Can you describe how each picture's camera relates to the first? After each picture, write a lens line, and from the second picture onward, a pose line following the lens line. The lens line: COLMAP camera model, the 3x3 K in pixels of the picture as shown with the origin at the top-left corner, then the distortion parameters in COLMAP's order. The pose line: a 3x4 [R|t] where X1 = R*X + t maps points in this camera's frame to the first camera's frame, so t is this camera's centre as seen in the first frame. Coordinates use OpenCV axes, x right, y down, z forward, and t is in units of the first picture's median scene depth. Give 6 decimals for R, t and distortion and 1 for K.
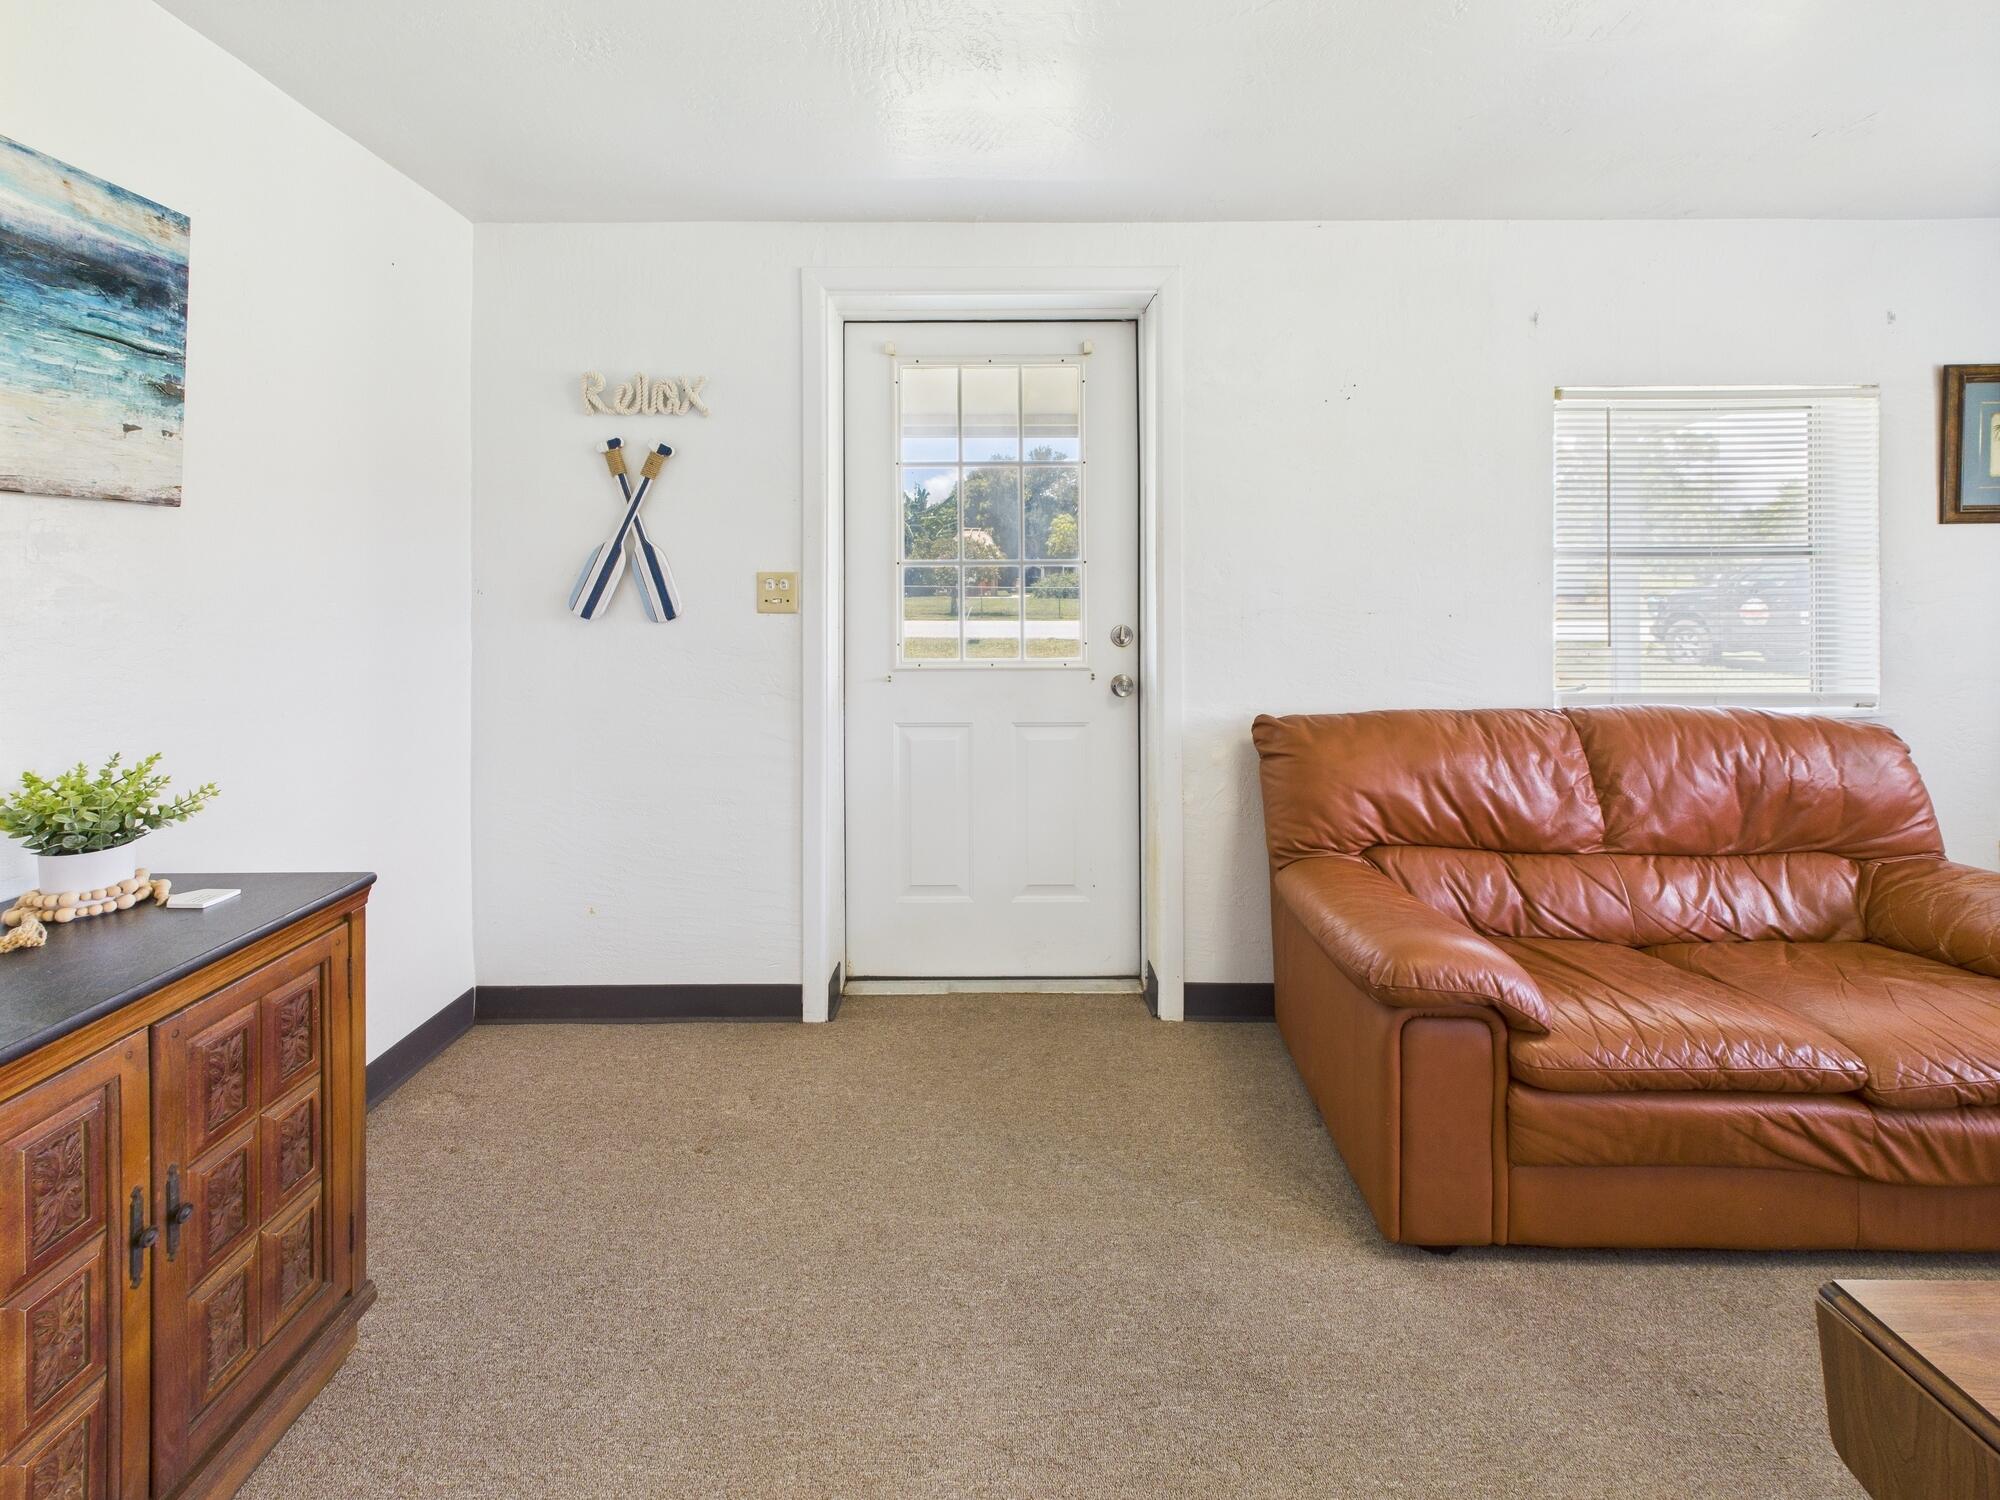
lens RADIAL K [[877.6, 0, 998.7], [0, 877.6, 575.5], [0, 0, 1]] dist [-0.000178, 0.000315]
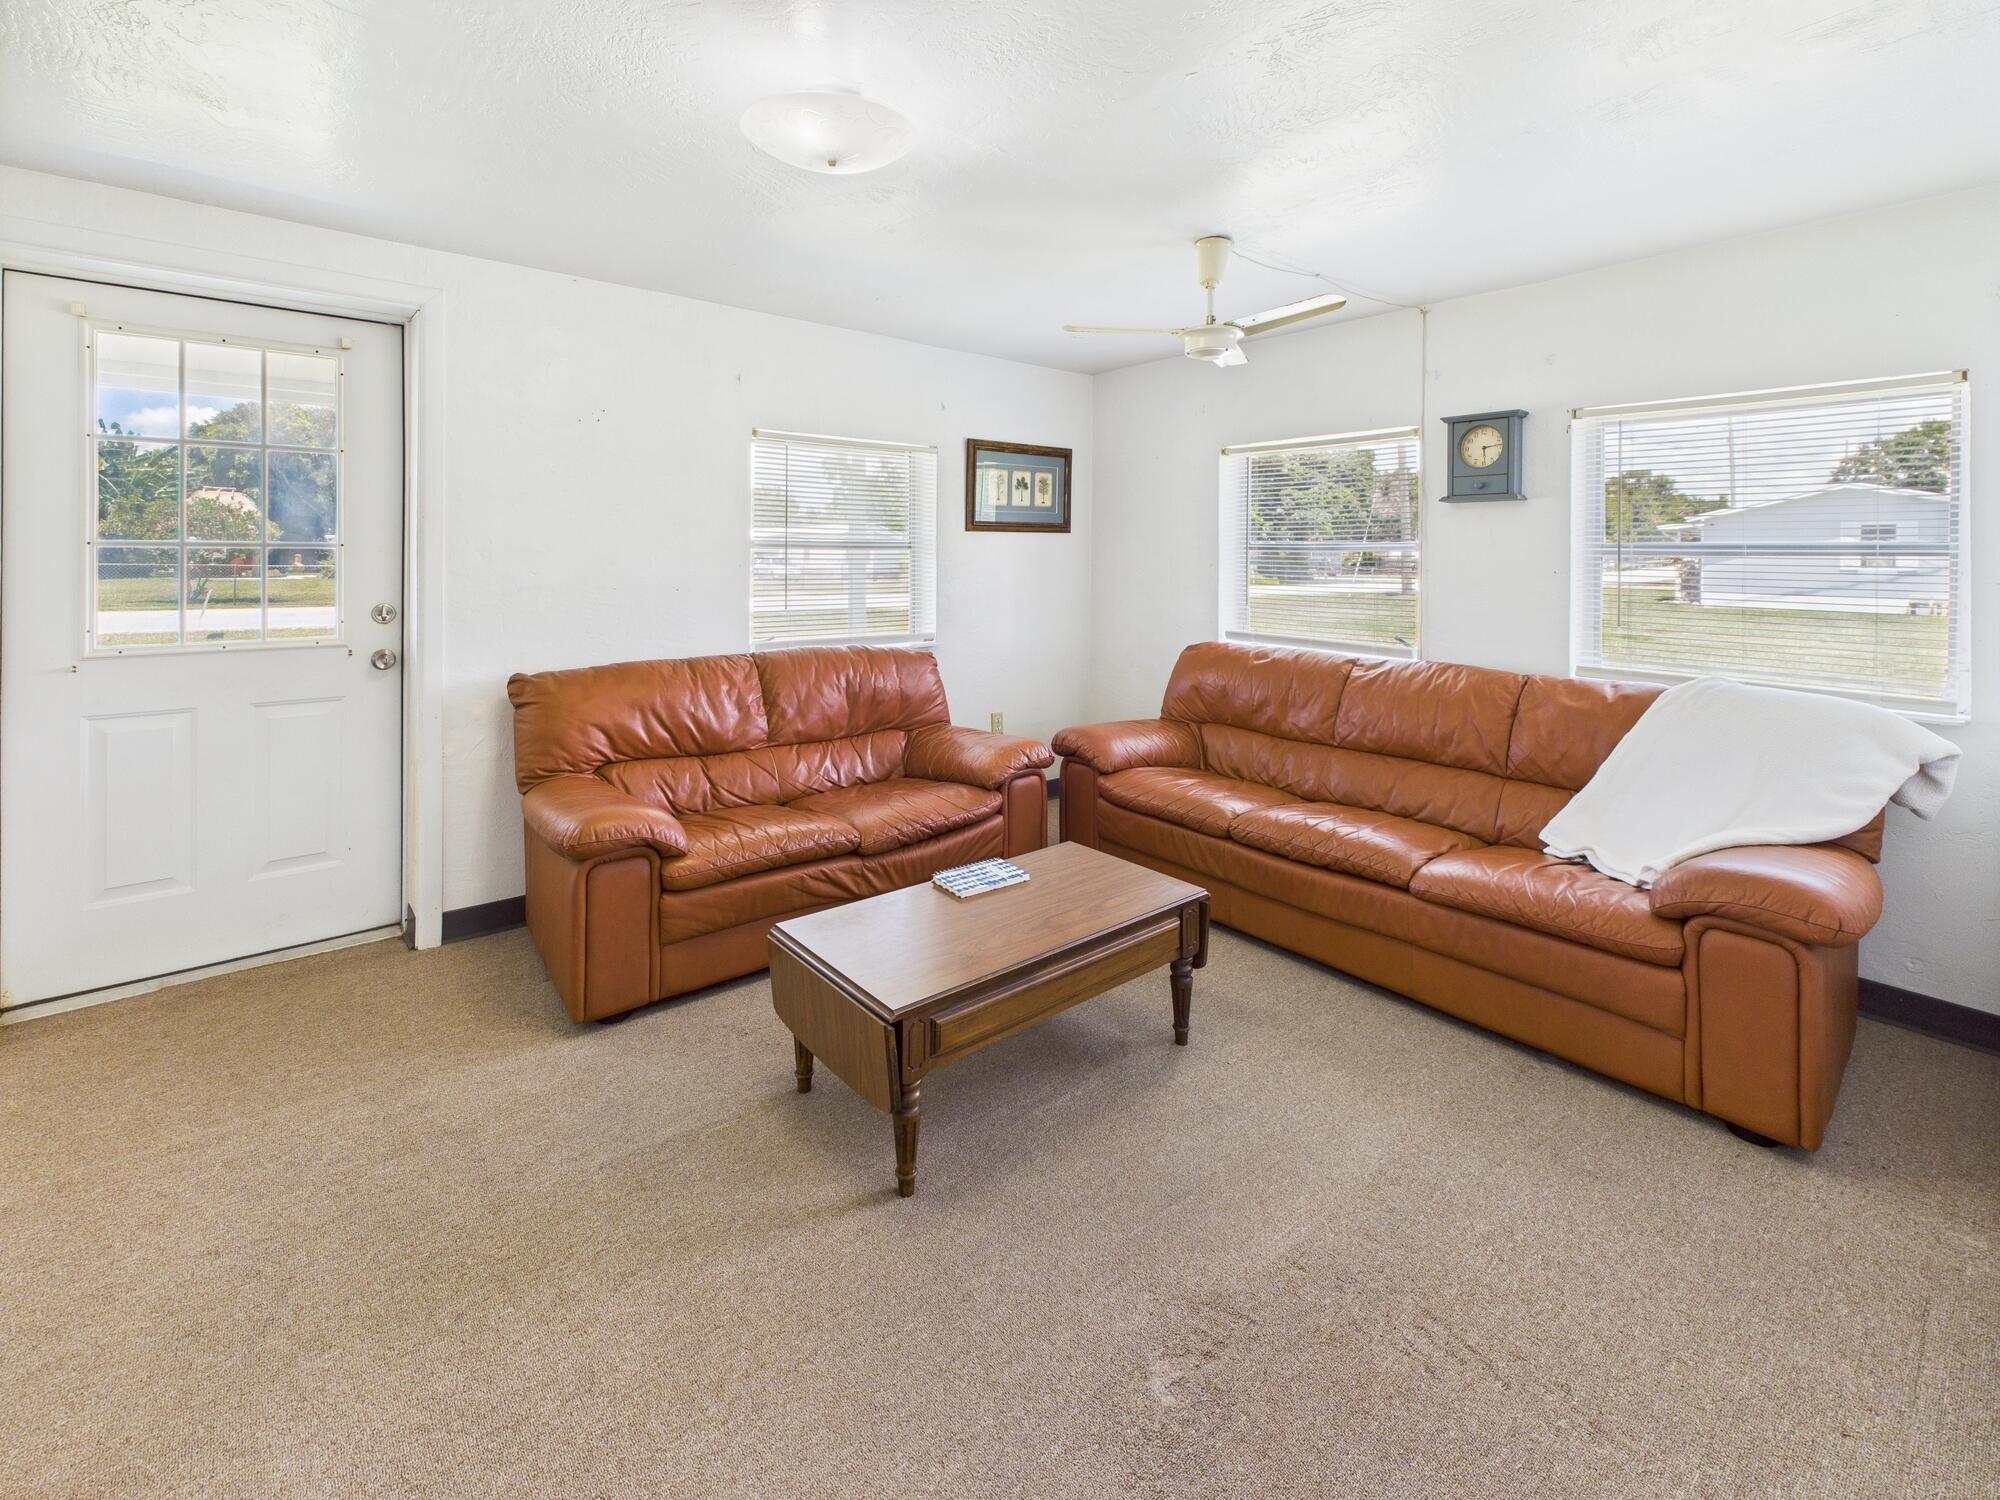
lens RADIAL K [[877.5, 0, 998.2], [0, 877.5, 557.9], [0, 0, 1]] dist [0.002497, 0.000158]
pose [[0.769101, 0.006819, 0.639090, 0.035936], [-0.009544, 0.999954, 0.000816, -0.010640], [-0.639056, -0.006727, 0.769131, -0.397556]]
